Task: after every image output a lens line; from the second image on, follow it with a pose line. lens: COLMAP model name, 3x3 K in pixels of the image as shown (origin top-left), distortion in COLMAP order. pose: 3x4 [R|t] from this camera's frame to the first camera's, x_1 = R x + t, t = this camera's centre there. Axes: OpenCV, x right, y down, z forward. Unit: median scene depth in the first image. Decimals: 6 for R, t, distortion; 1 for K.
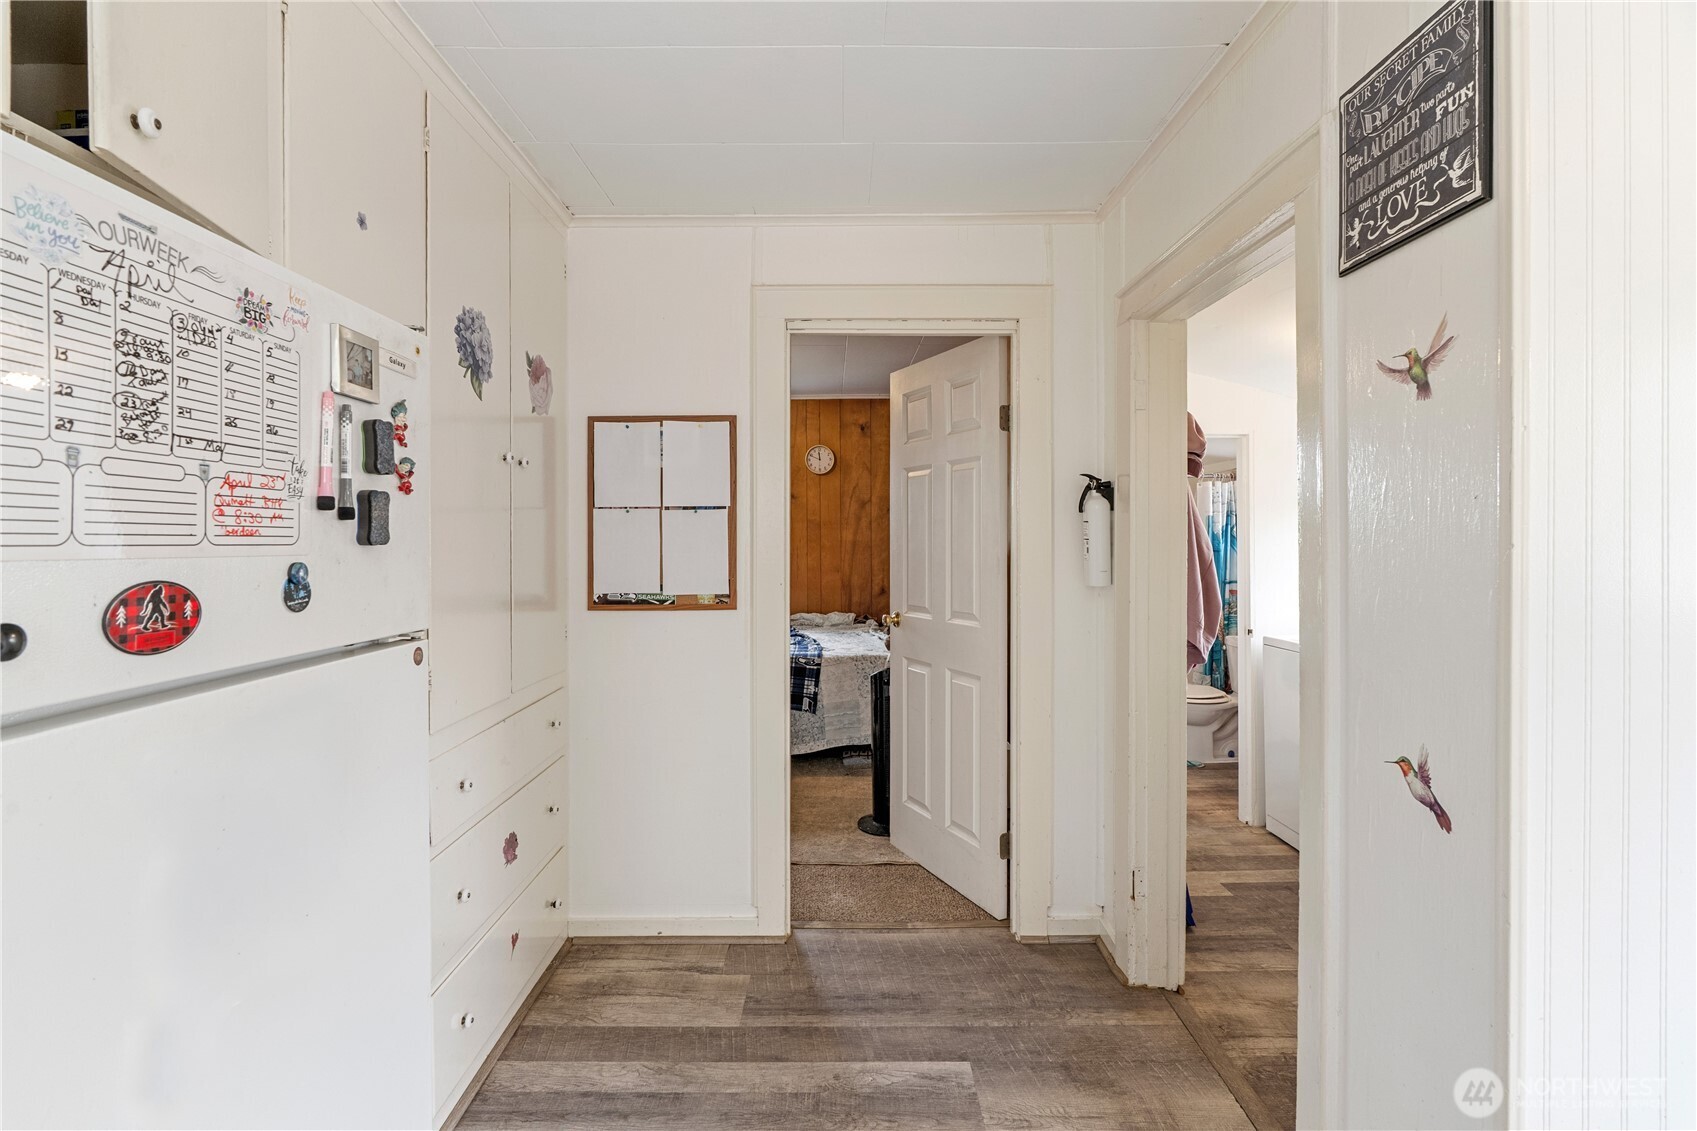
lens RADIAL K [[775.3, 0, 841.3], [0, 775.3, 538.0], [0, 0, 1]] dist [-0.009947, 0.003552]
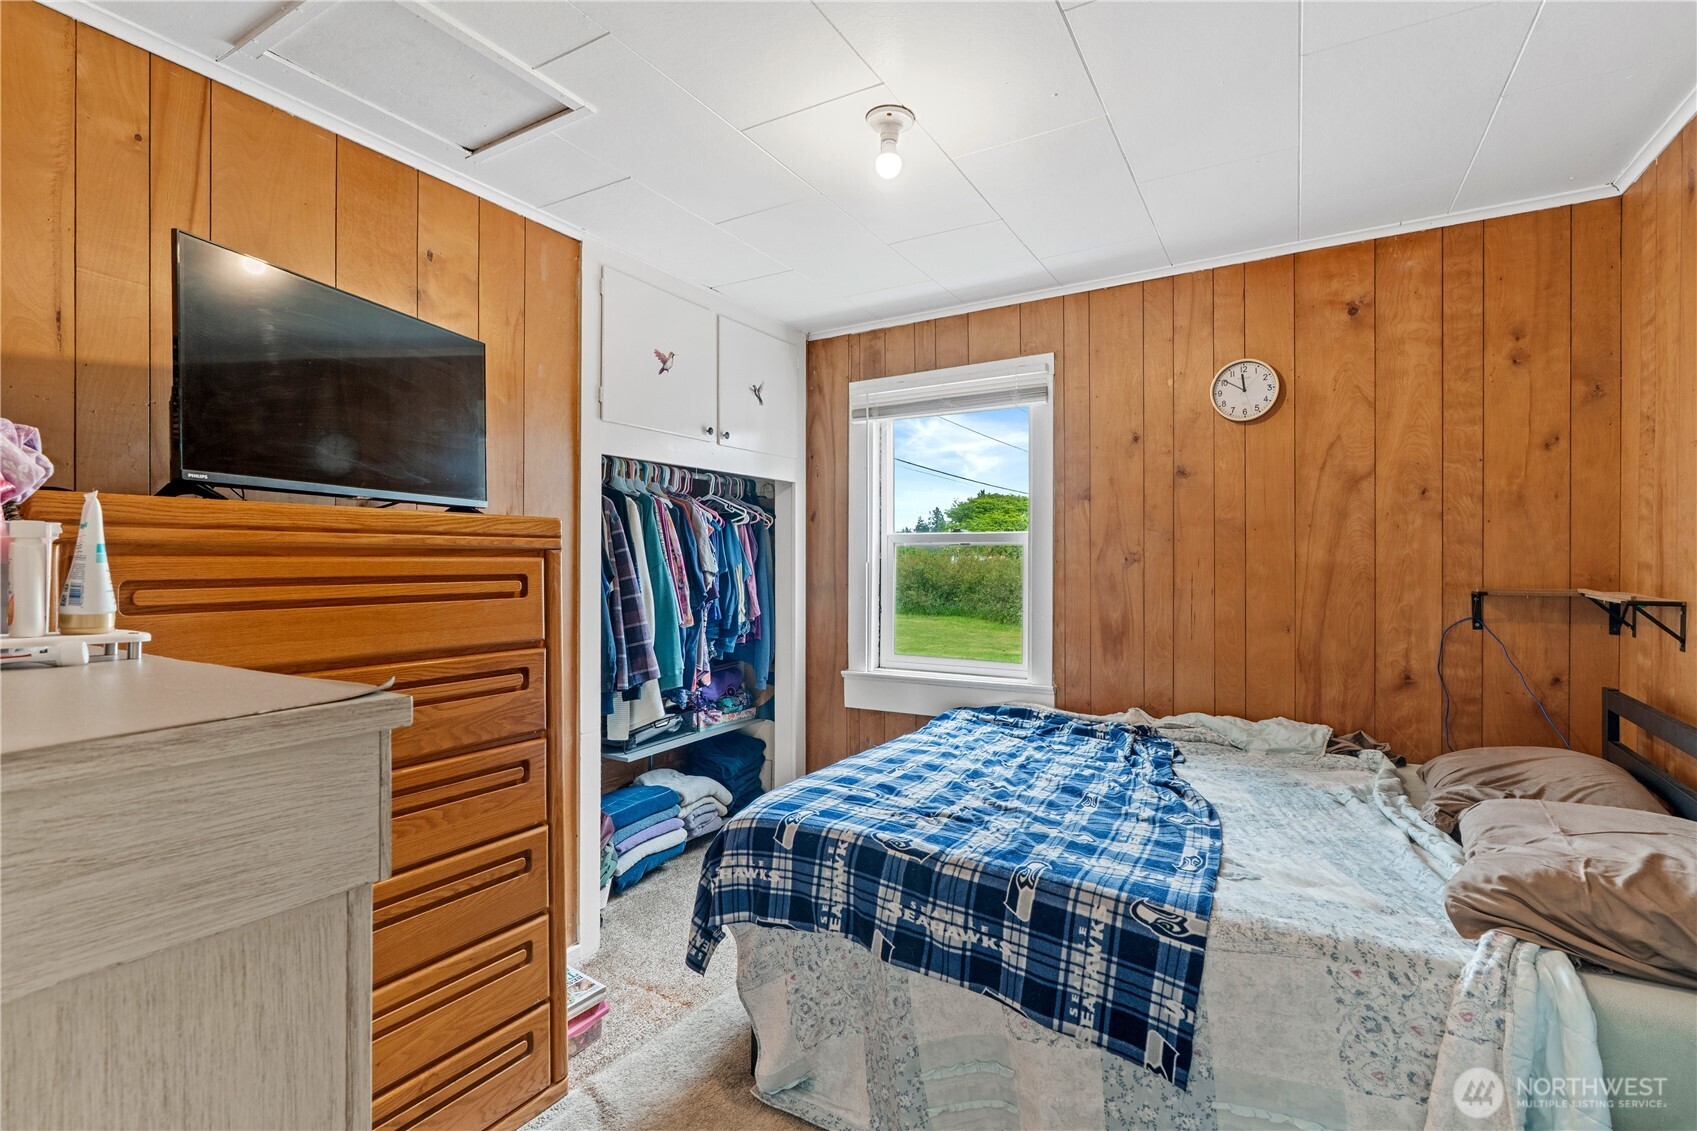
lens RADIAL K [[775.3, 0, 839.6], [0, 775.3, 562.8], [0, 0, 1]] dist [-0.009947, 0.003552]
pose [[0.853423, 0.006144, -0.521183, 0.007863], [-0.003376, 0.999975, 0.006258, 0.001285], [0.521208, -0.003581, 0.853422, 0.478413]]
